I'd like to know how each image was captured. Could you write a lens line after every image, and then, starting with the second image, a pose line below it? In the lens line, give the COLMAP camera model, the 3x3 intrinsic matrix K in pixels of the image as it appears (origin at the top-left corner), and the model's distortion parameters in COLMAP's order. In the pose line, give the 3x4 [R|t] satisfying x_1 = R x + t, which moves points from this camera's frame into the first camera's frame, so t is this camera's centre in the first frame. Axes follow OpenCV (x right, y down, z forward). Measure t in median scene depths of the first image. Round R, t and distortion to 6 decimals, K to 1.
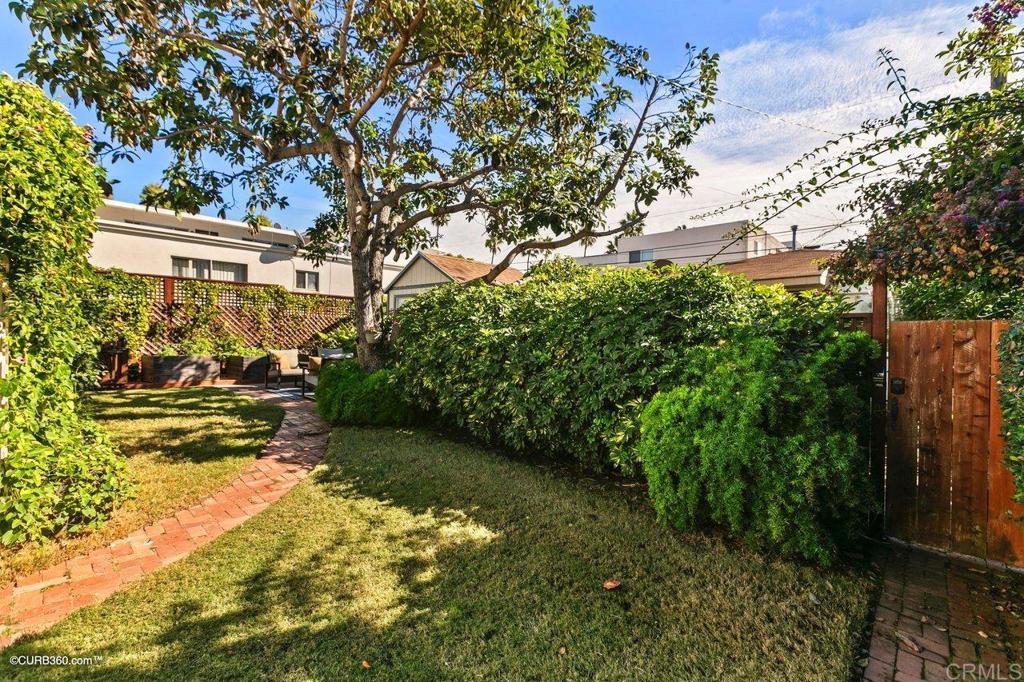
lens RADIAL K [[467.1, 0, 514.4], [0, 467.1, 338.6], [0, 0, 1]] dist [0.004442, 0.000879]
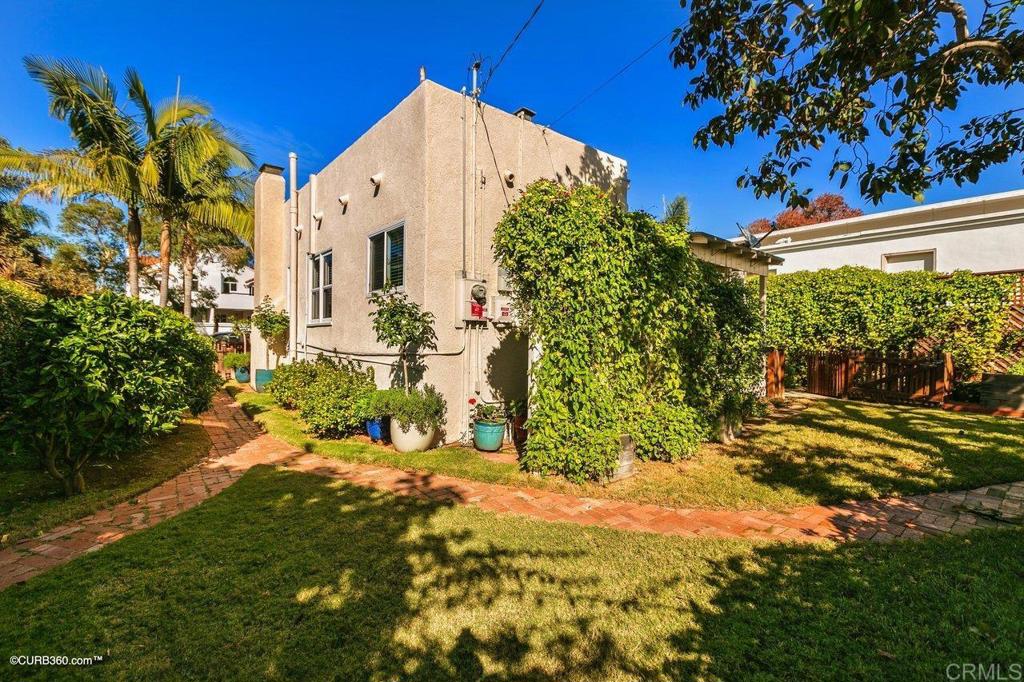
lens RADIAL K [[467.1, 0, 514.9], [0, 467.1, 341.4], [0, 0, 1]] dist [0.004442, 0.000879]
pose [[-0.188624, -0.014901, -0.981936, 0.427135], [-0.019691, 0.999741, -0.011388, 0.020047], [0.981852, 0.017187, -0.188869, 0.987260]]
